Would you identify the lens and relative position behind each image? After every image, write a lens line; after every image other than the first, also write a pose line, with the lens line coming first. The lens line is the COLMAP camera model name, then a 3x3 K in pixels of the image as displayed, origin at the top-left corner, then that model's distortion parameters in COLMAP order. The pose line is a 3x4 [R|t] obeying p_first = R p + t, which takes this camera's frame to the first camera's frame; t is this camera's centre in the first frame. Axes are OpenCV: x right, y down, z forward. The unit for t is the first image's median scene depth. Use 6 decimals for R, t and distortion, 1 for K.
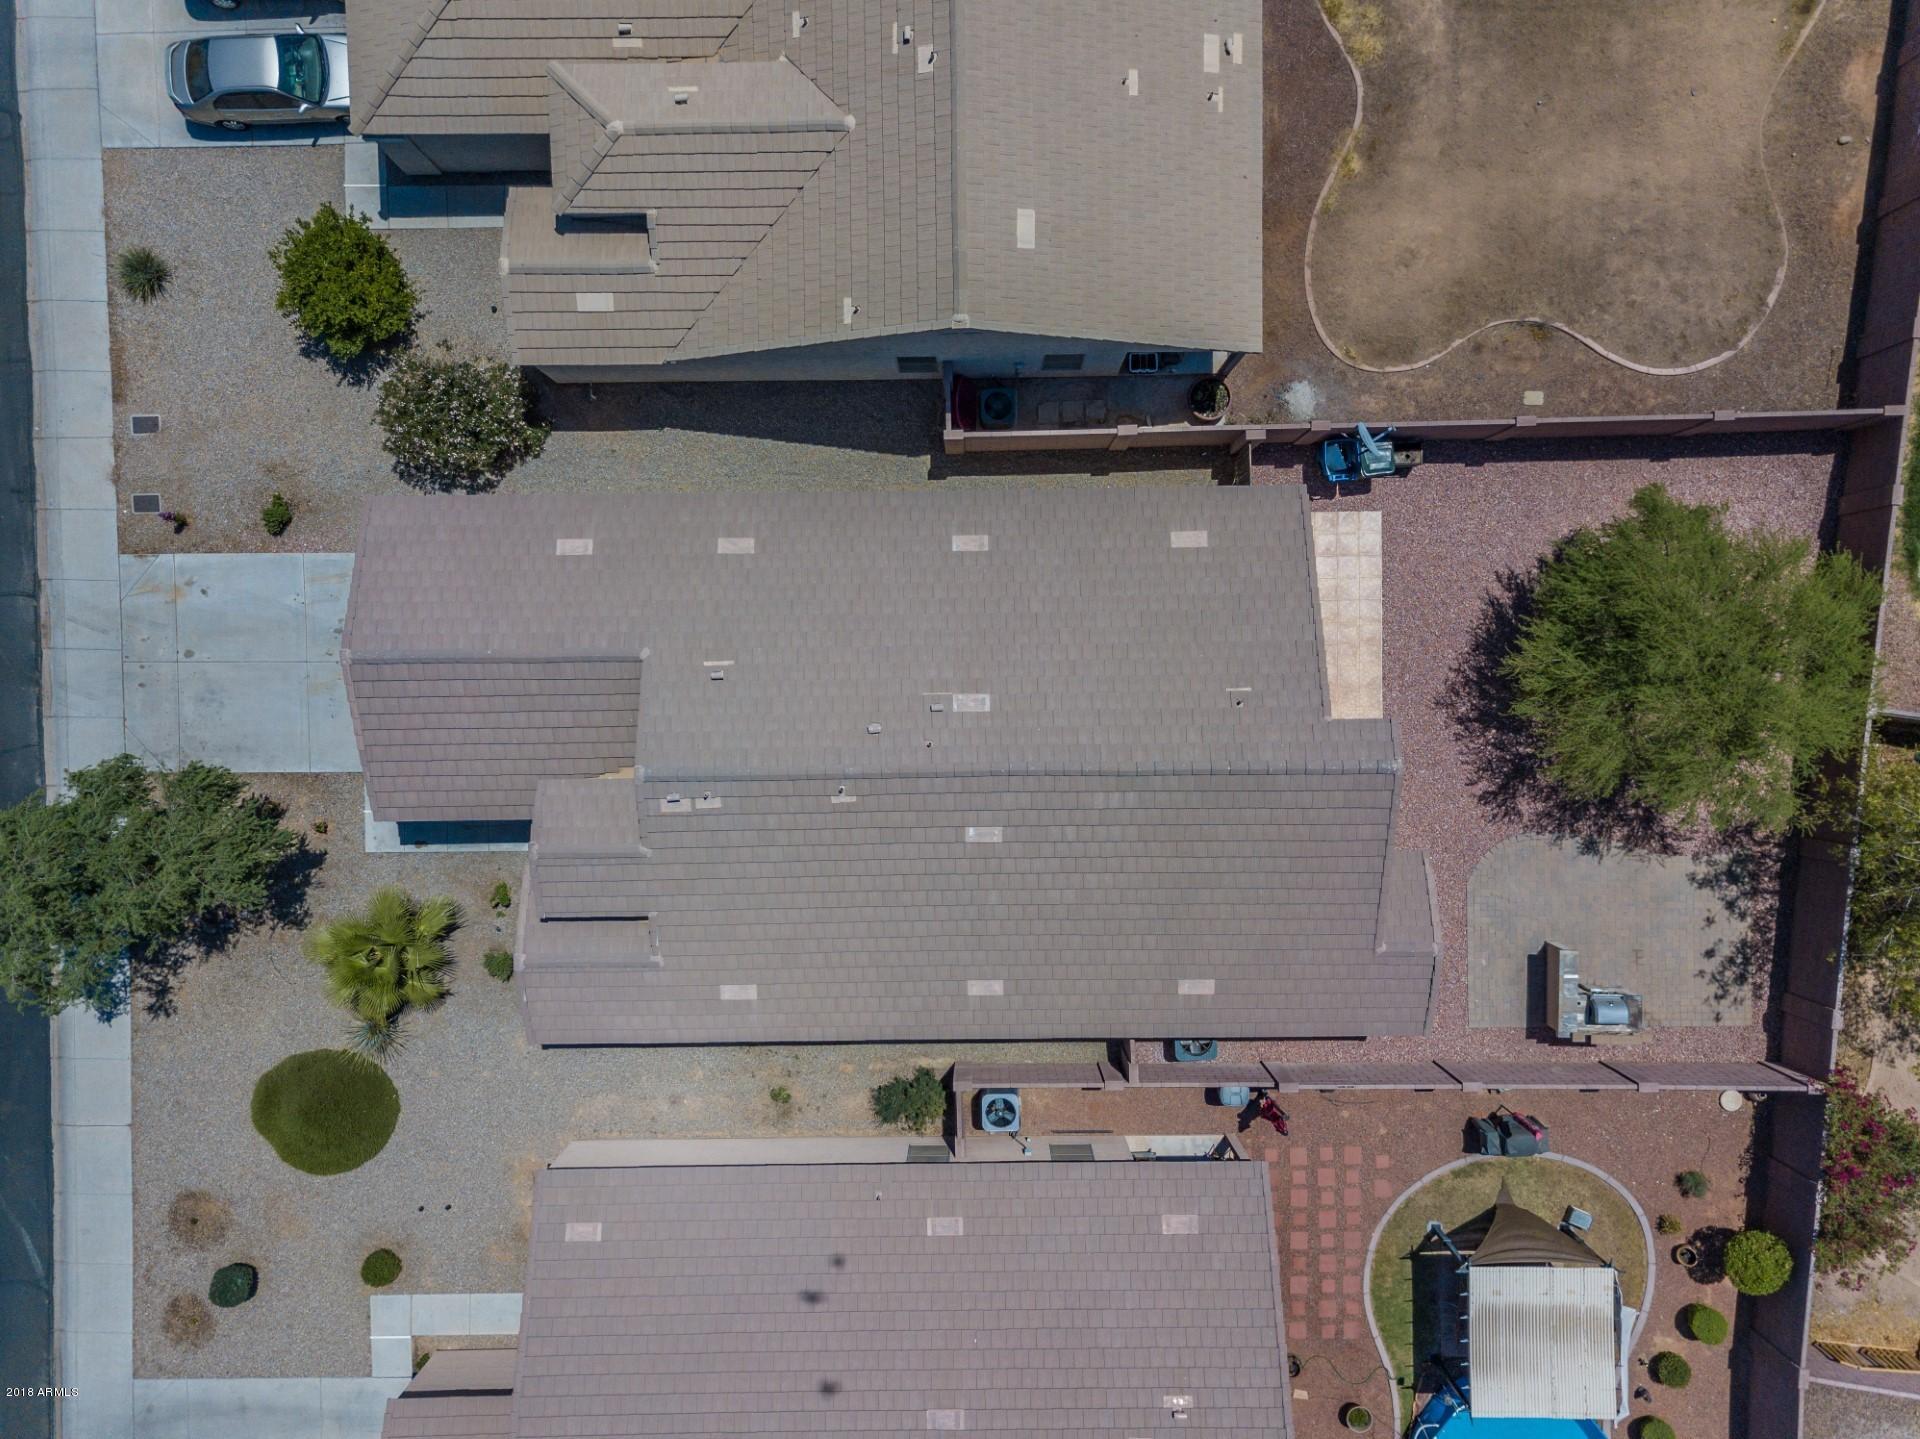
lens RADIAL K [[1468.1, 0, 956.1], [0, 1468.1, 712.3], [0, 0, 1]] dist [0.040545, 0.011938]
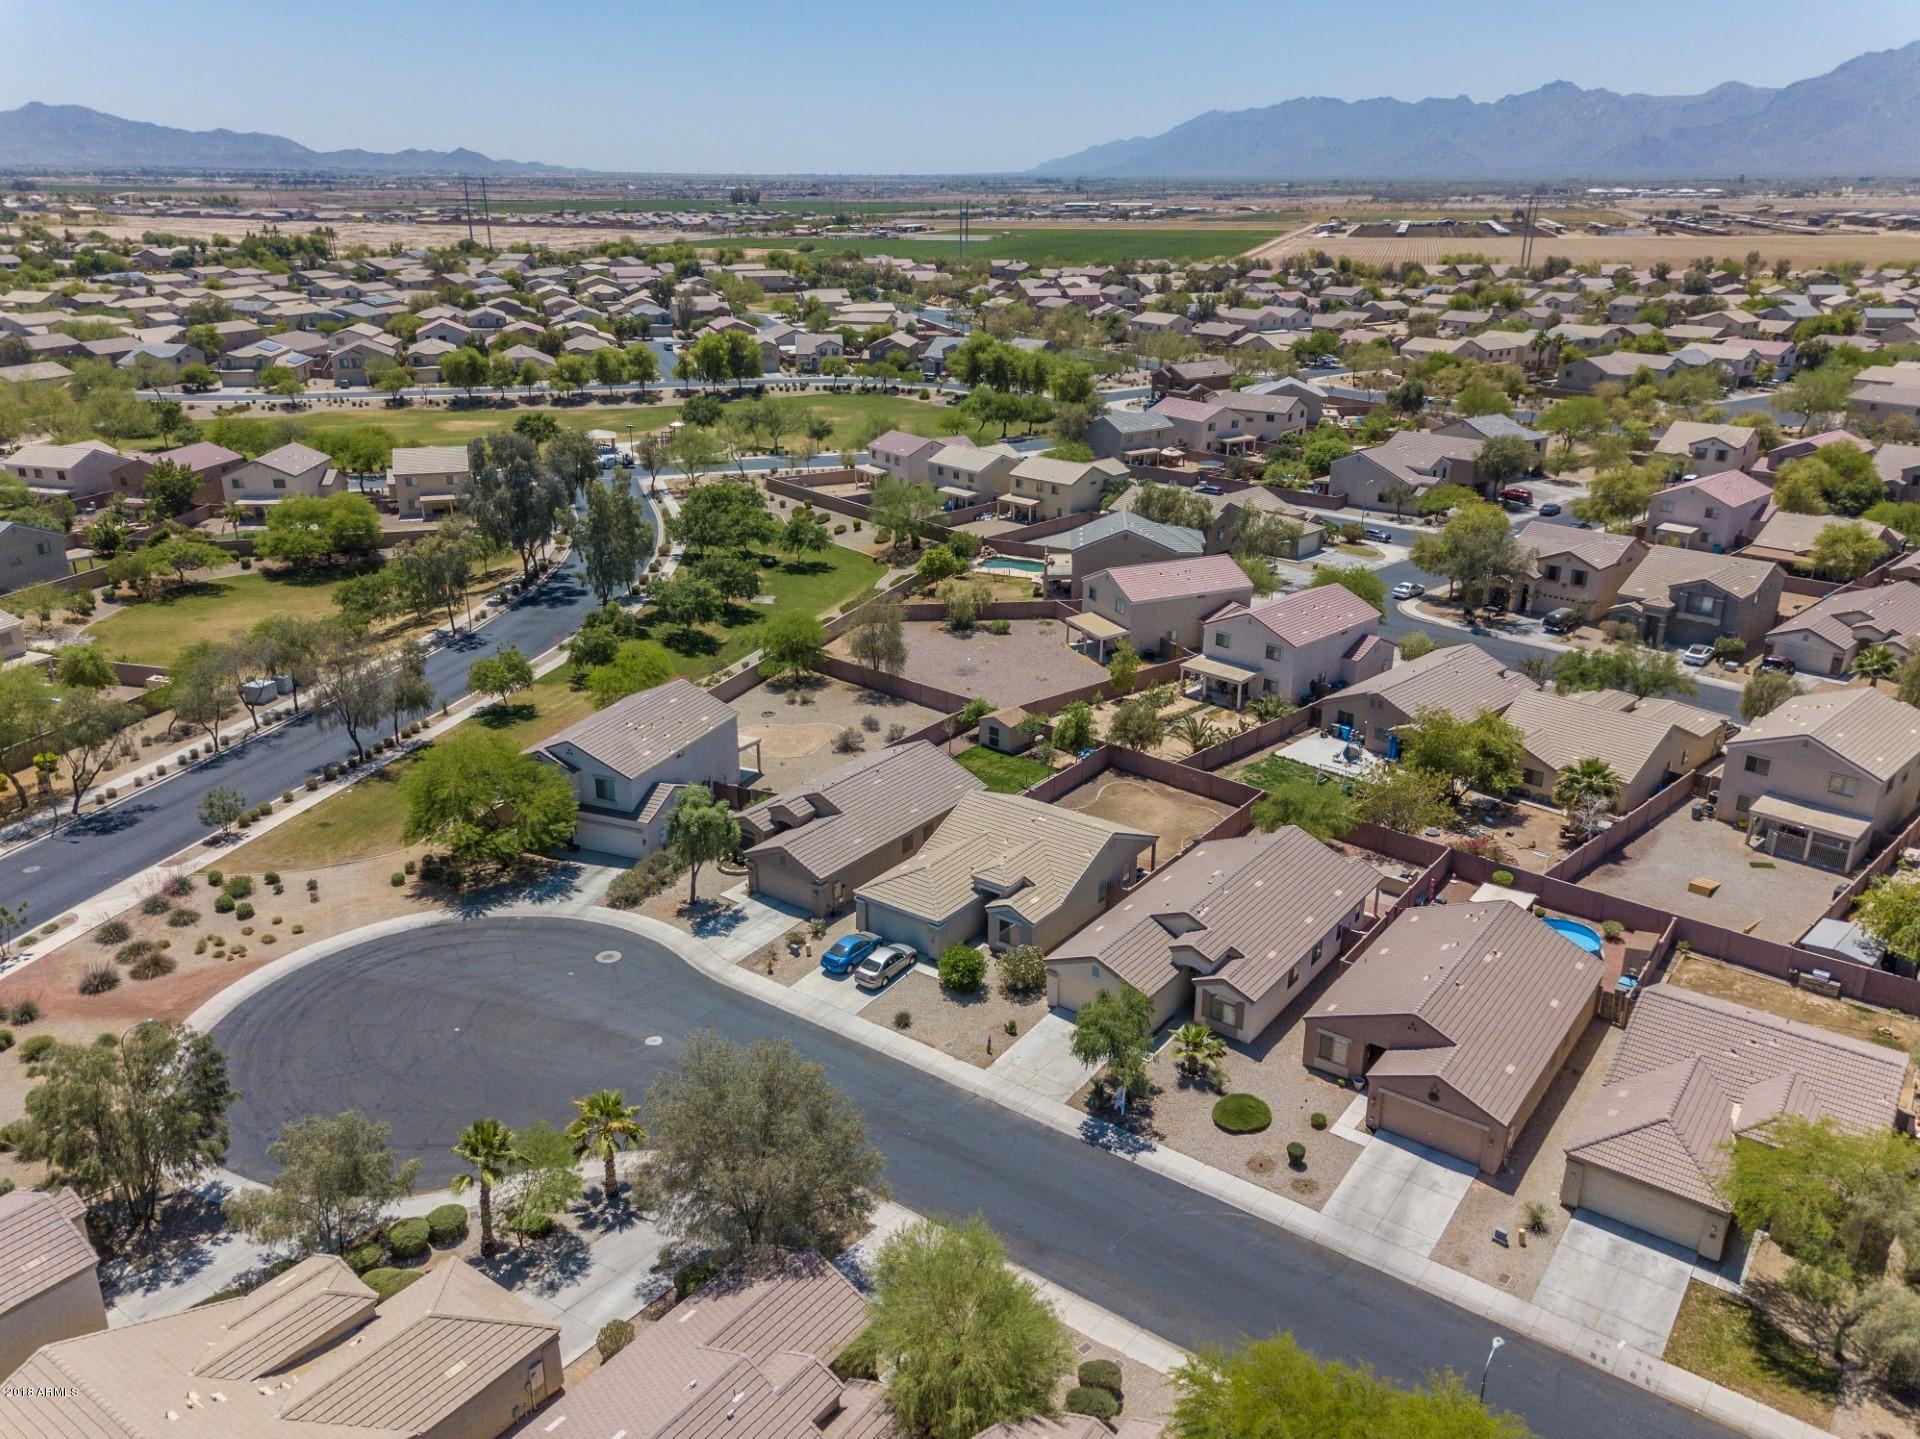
lens RADIAL K [[1468.1, 0, 953.9], [0, 1468.1, 703.9], [0, 0, 1]] dist [0.040545, 0.011938]
pose [[0.603911, -0.253856, 0.755546, -2.197272], [0.797033, 0.185850, -0.574628, 1.080334], [0.005454, 0.949219, 0.314568, -0.275912]]
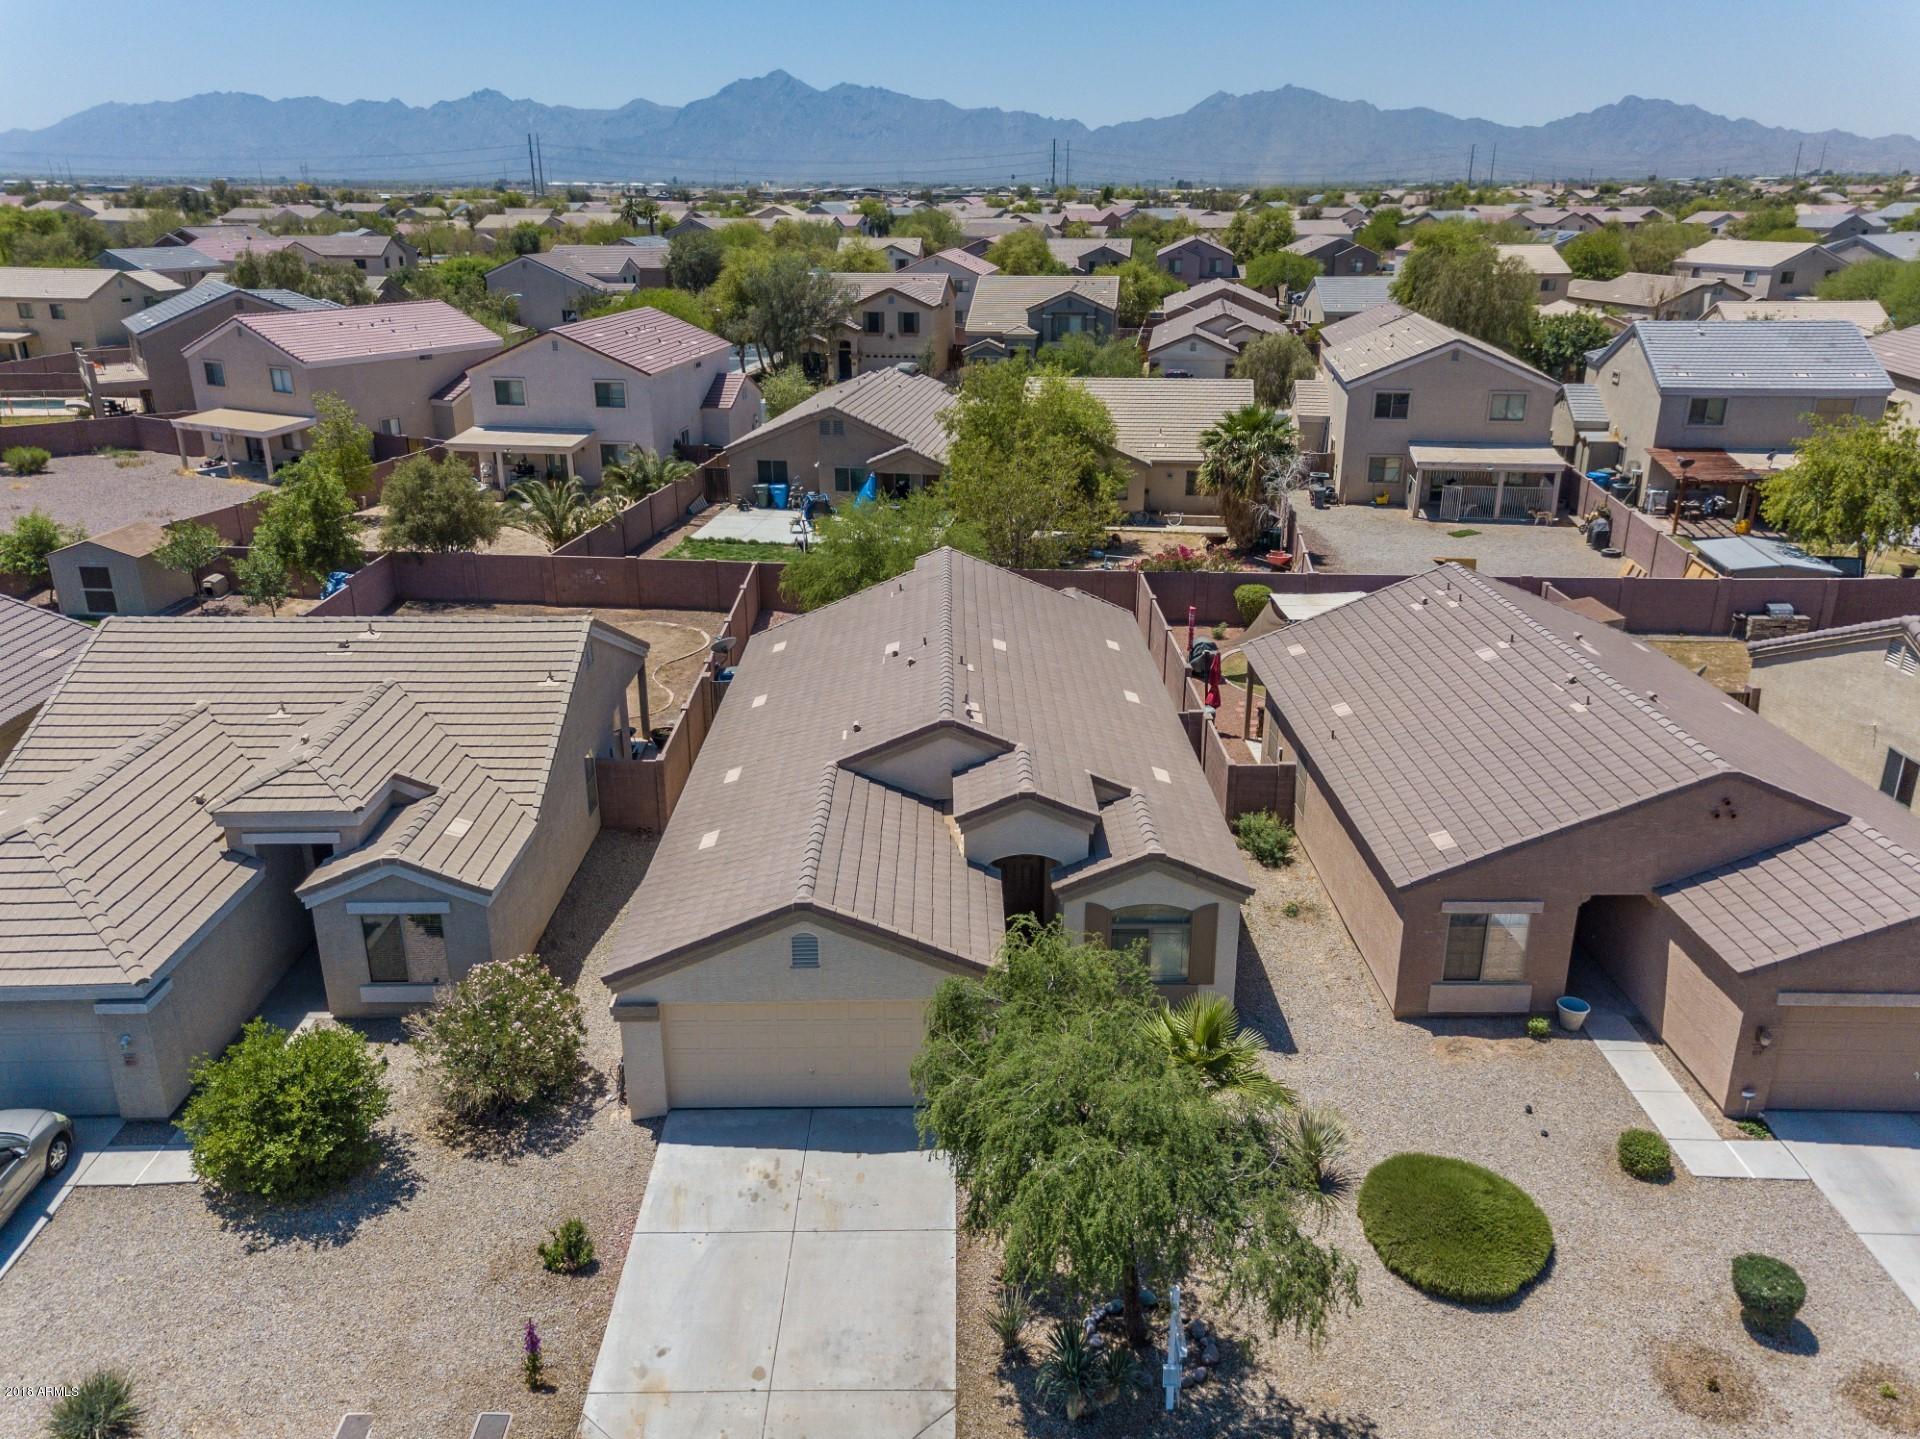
lens RADIAL K [[1468.1, 0, 955.2], [0, 1468.1, 719.1], [0, 0, 1]] dist [0.040545, 0.011938]
pose [[0.006828, -0.328999, 0.944305, -0.995800], [0.999737, -0.018411, -0.013643, 0.053201], [0.021874, 0.944151, 0.328787, 0.551903]]
